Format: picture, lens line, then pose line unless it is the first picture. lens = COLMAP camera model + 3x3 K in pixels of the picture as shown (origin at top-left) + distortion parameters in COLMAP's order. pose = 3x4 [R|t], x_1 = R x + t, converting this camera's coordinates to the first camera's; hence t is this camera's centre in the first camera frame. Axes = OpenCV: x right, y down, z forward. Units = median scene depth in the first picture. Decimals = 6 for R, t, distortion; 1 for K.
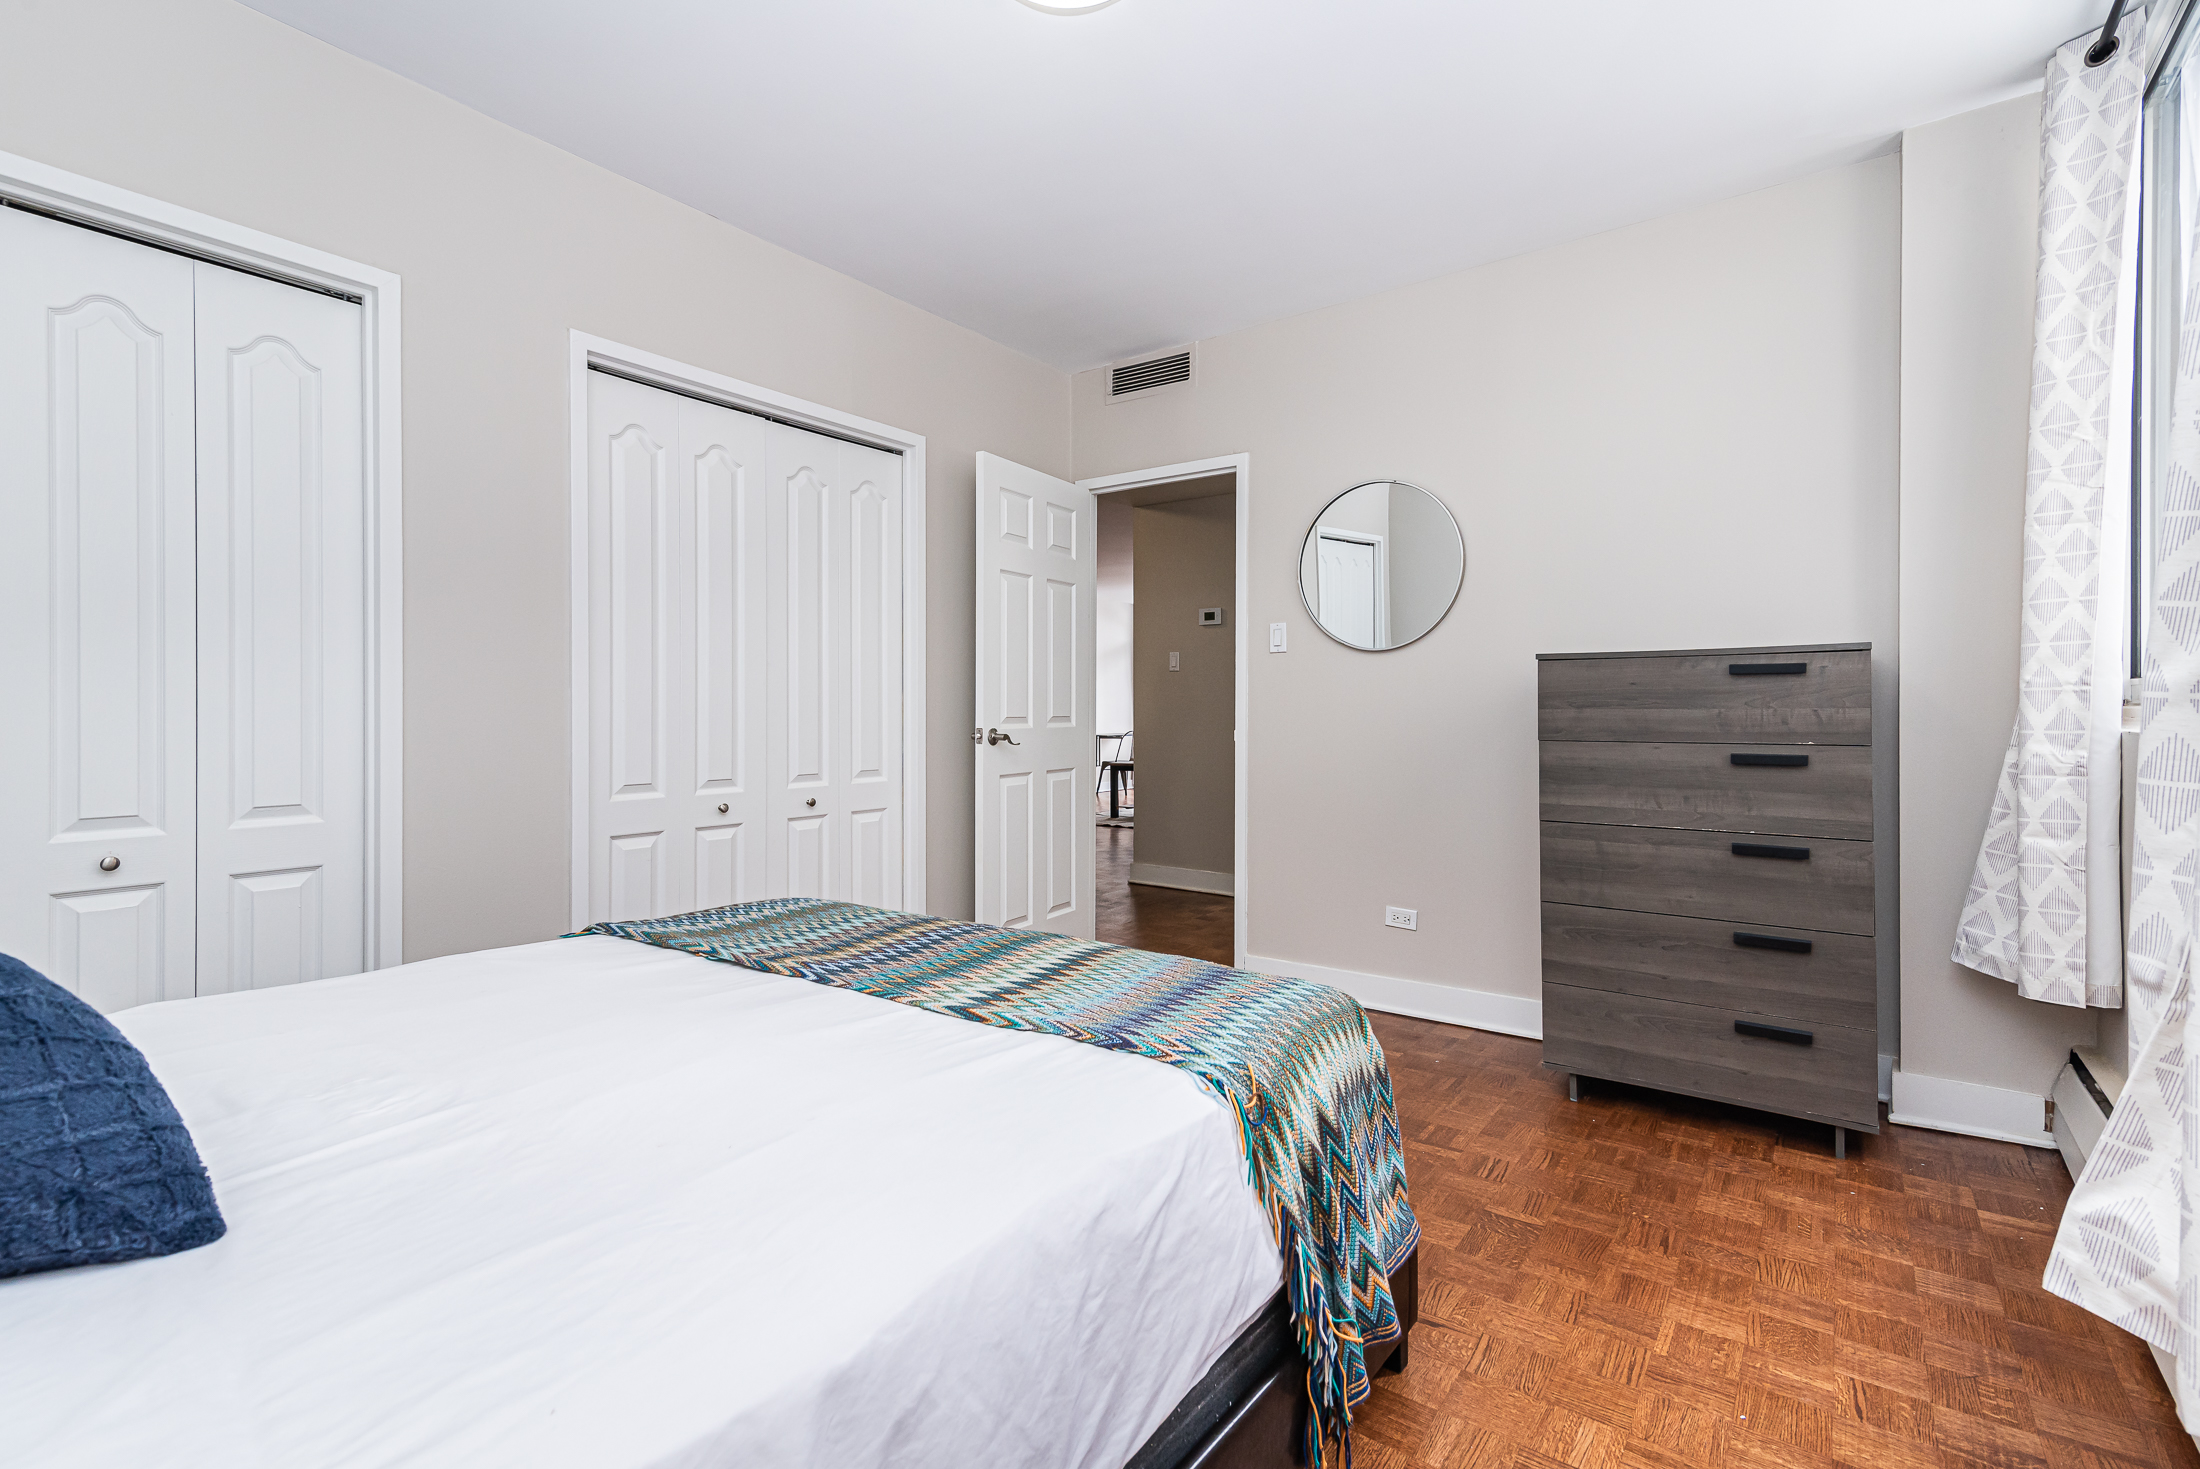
lens RADIAL K [[1000.9, 0, 1101.9], [0, 1000.9, 719.2], [0, 0, 1]] dist [0.011682, -0.001587]
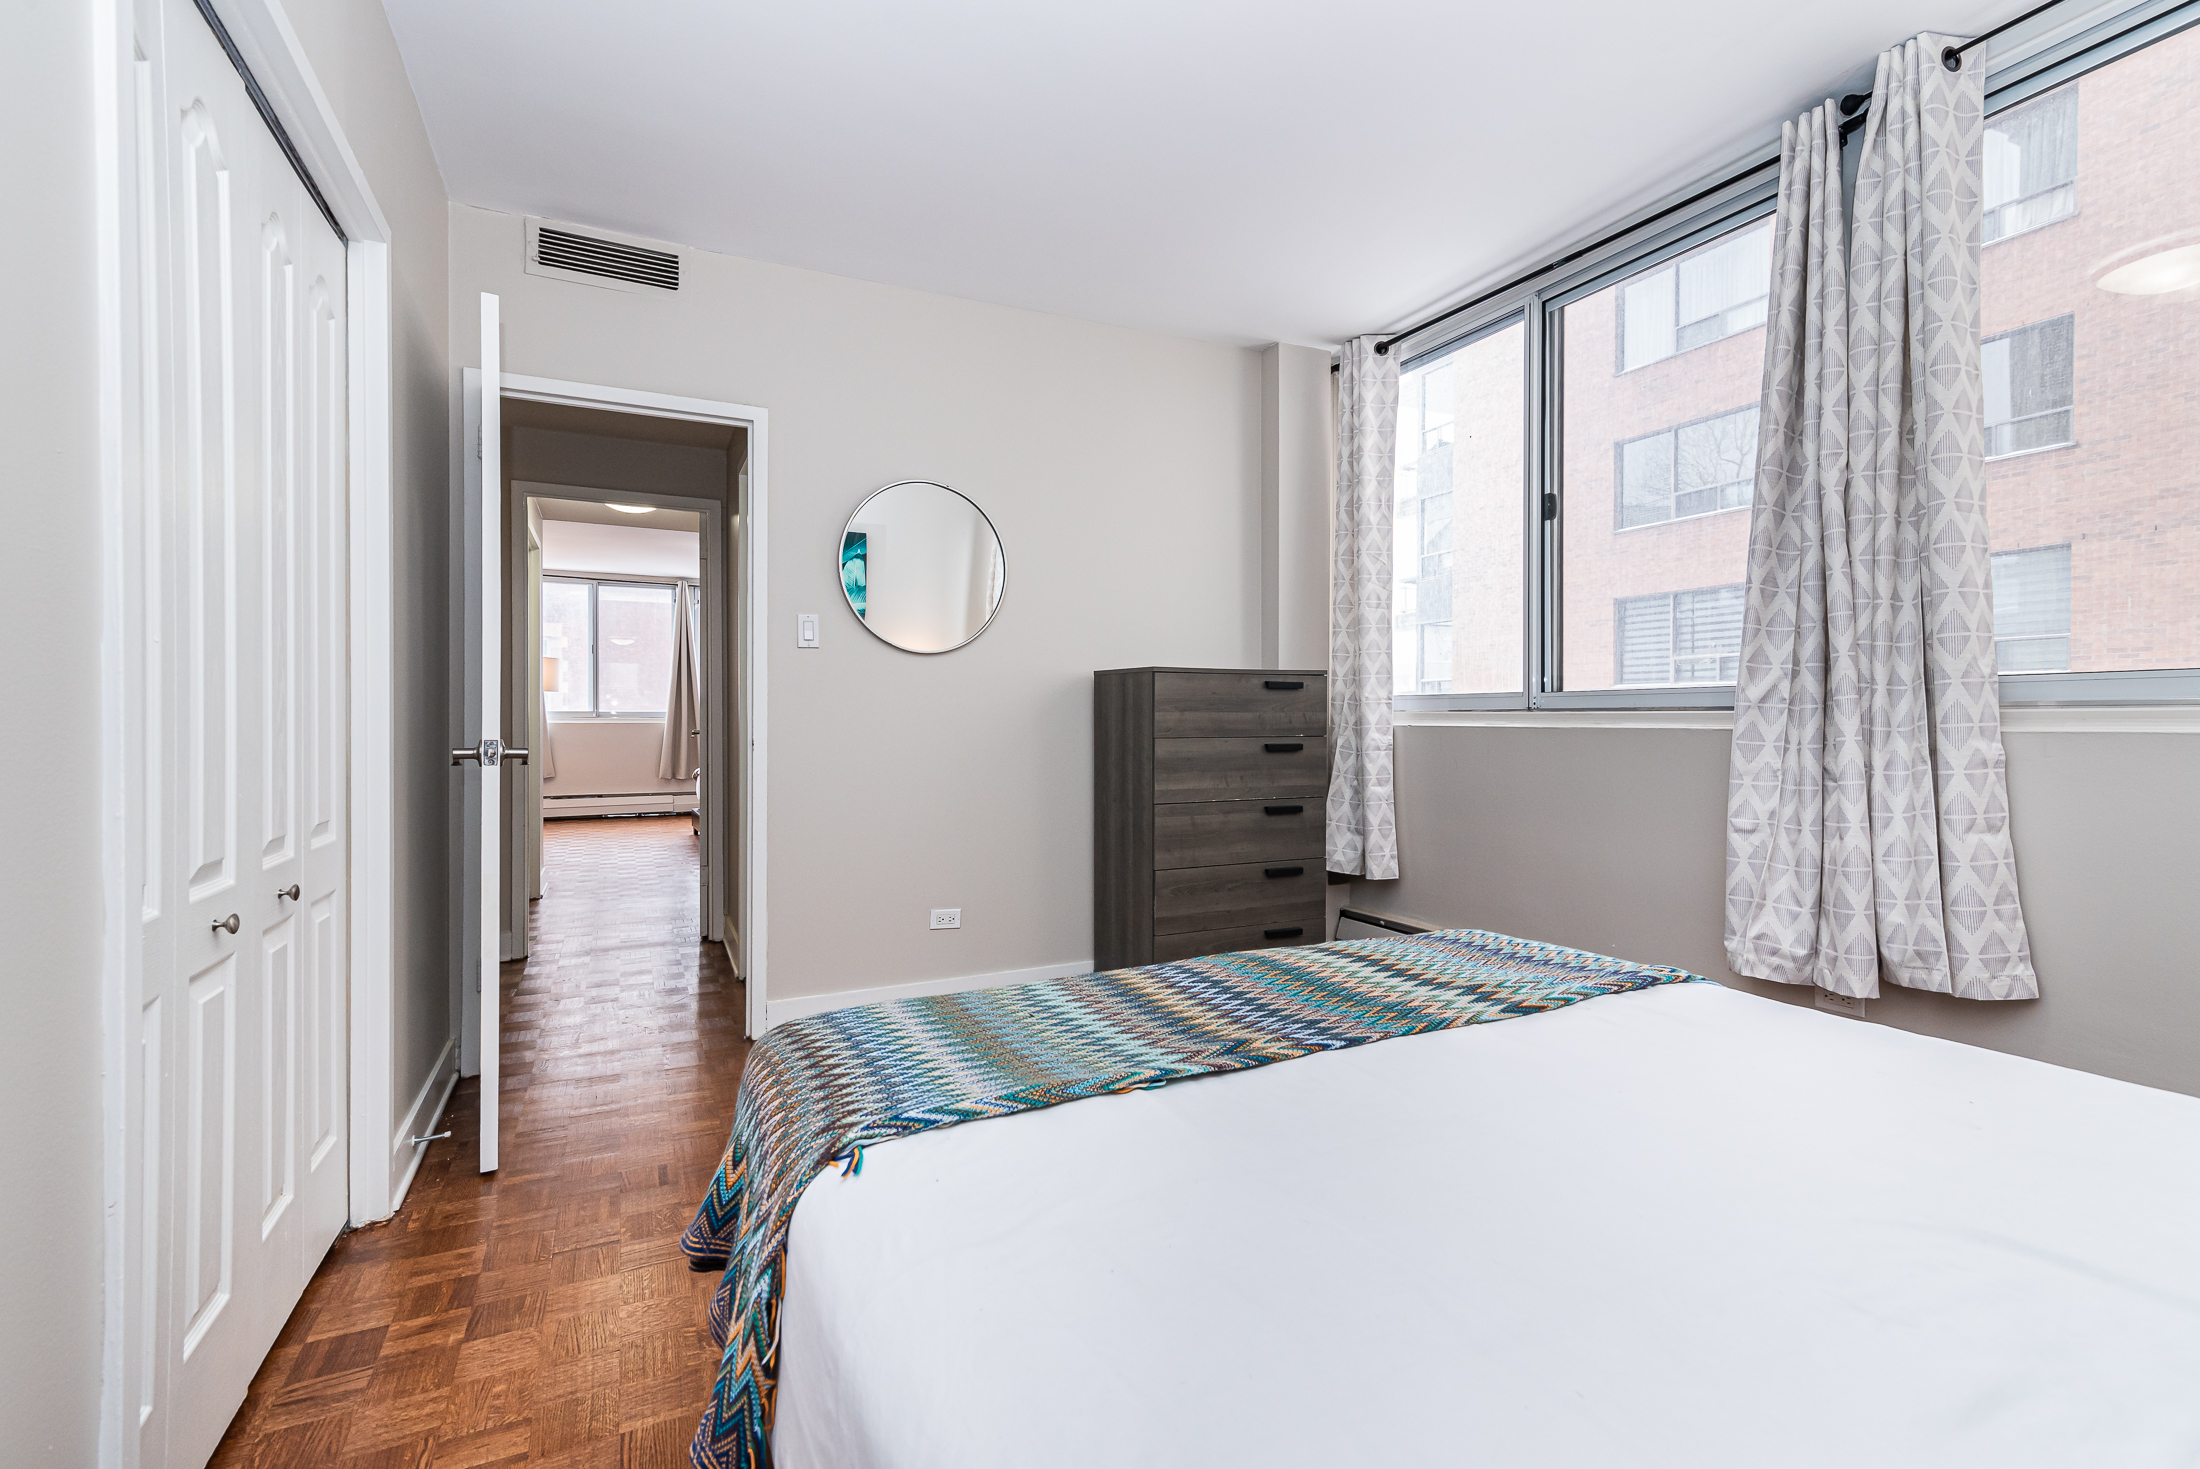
lens RADIAL K [[1000.9, 0, 1105.1], [0, 1000.9, 728.3], [0, 0, 1]] dist [0.011682, -0.001587]
pose [[0.463810, -0.009079, 0.885888, -0.733193], [0.007797, 0.999951, 0.006166, 0.001737], [-0.885900, 0.004048, 0.463858, 0.545376]]
